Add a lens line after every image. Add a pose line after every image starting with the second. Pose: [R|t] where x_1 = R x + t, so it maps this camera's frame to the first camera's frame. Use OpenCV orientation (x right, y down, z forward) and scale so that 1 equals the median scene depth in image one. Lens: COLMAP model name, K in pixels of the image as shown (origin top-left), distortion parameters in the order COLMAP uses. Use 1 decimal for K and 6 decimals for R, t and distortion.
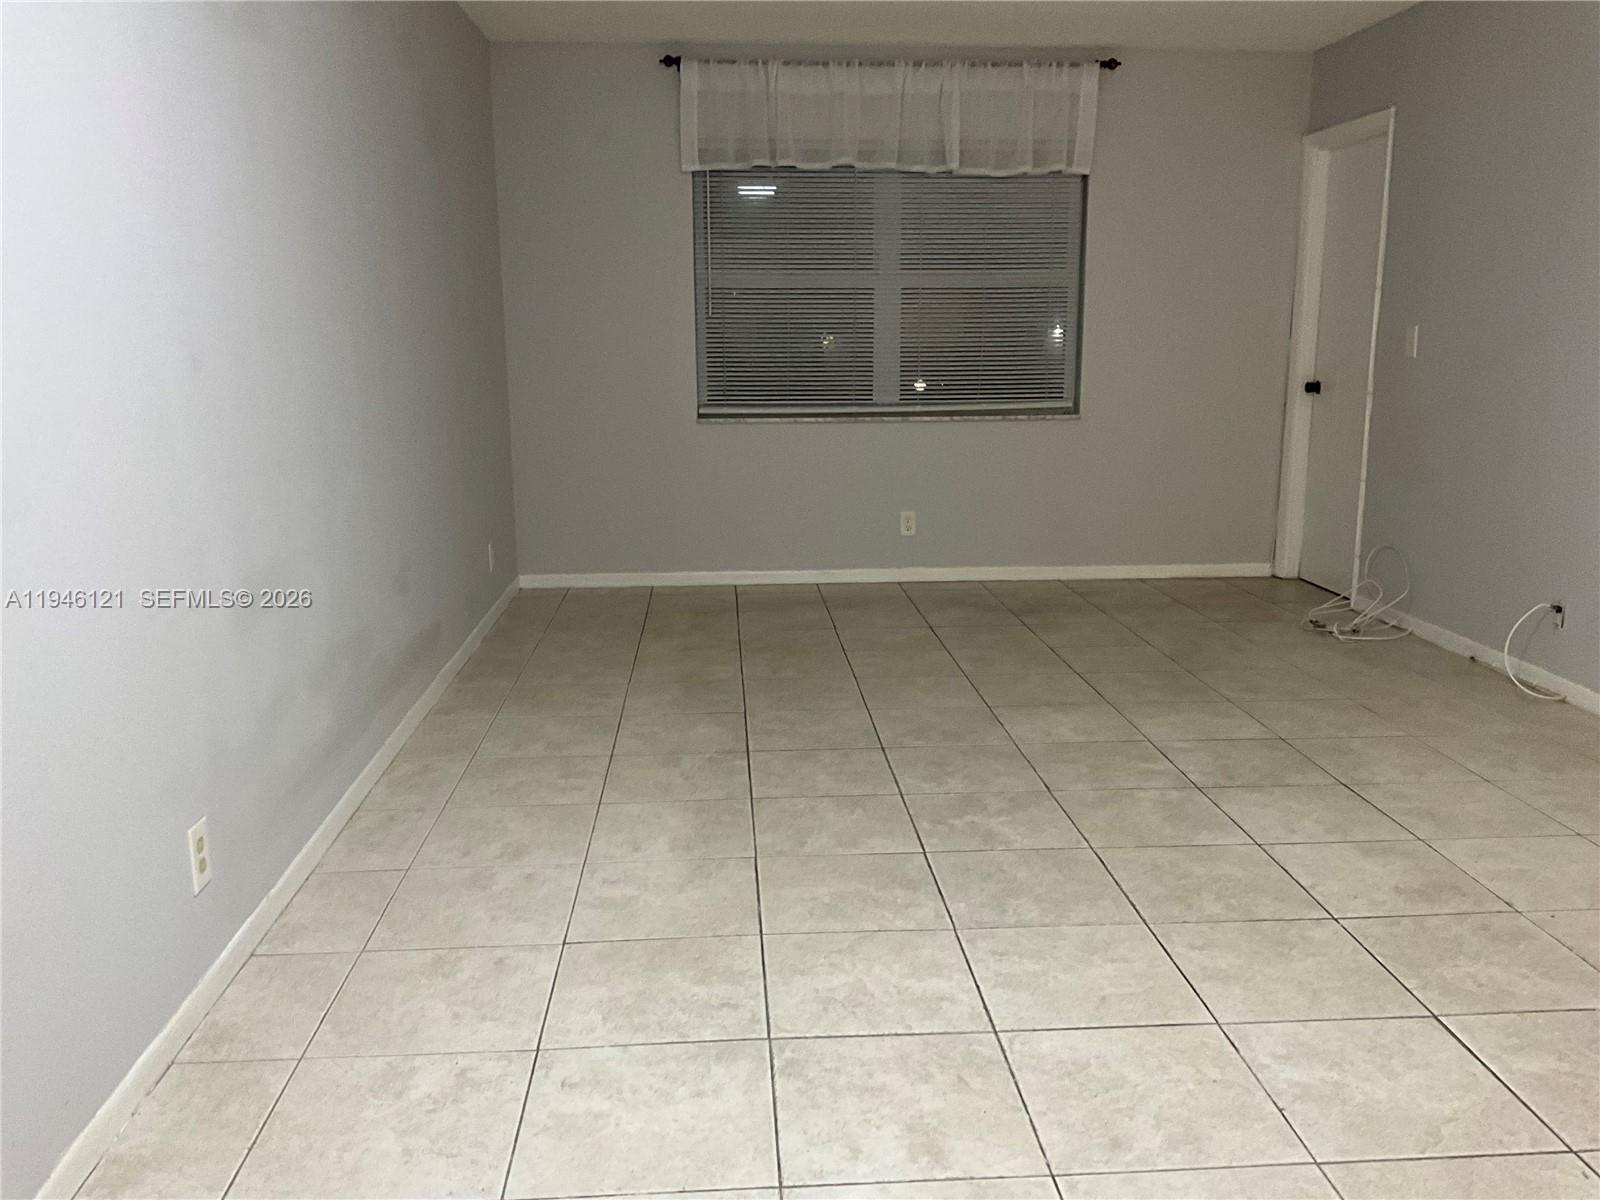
lens RADIAL K [[1323.1, 0, 795.6], [0, 1323.1, 595.4], [0, 0, 1]] dist [0.094227, -0.167544]
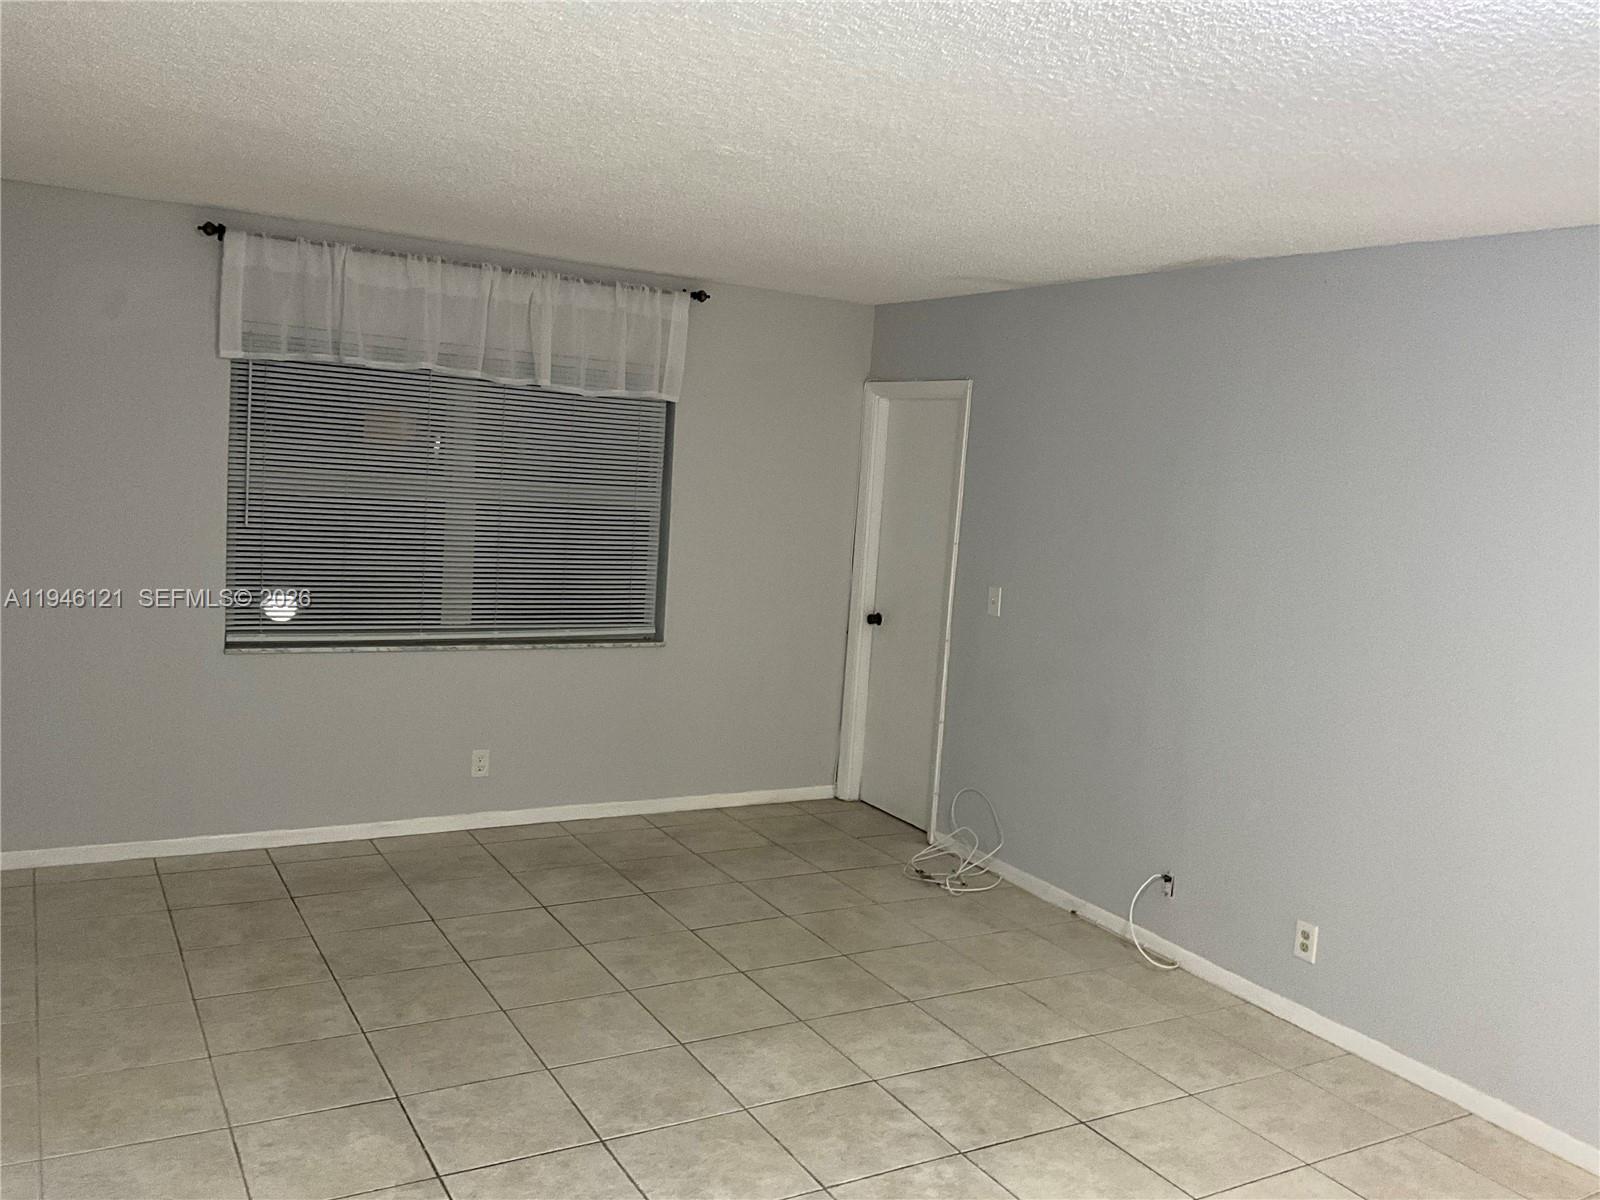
lens RADIAL K [[1323.1, 0, 801.6], [0, 1323.1, 592.8], [0, 0, 1]] dist [0.094227, -0.167544]
pose [[0.894920, 0.019040, 0.445821, -0.130392], [0.016690, 0.996962, -0.076082, -0.103852], [-0.445915, 0.075528, 0.891883, 0.112343]]
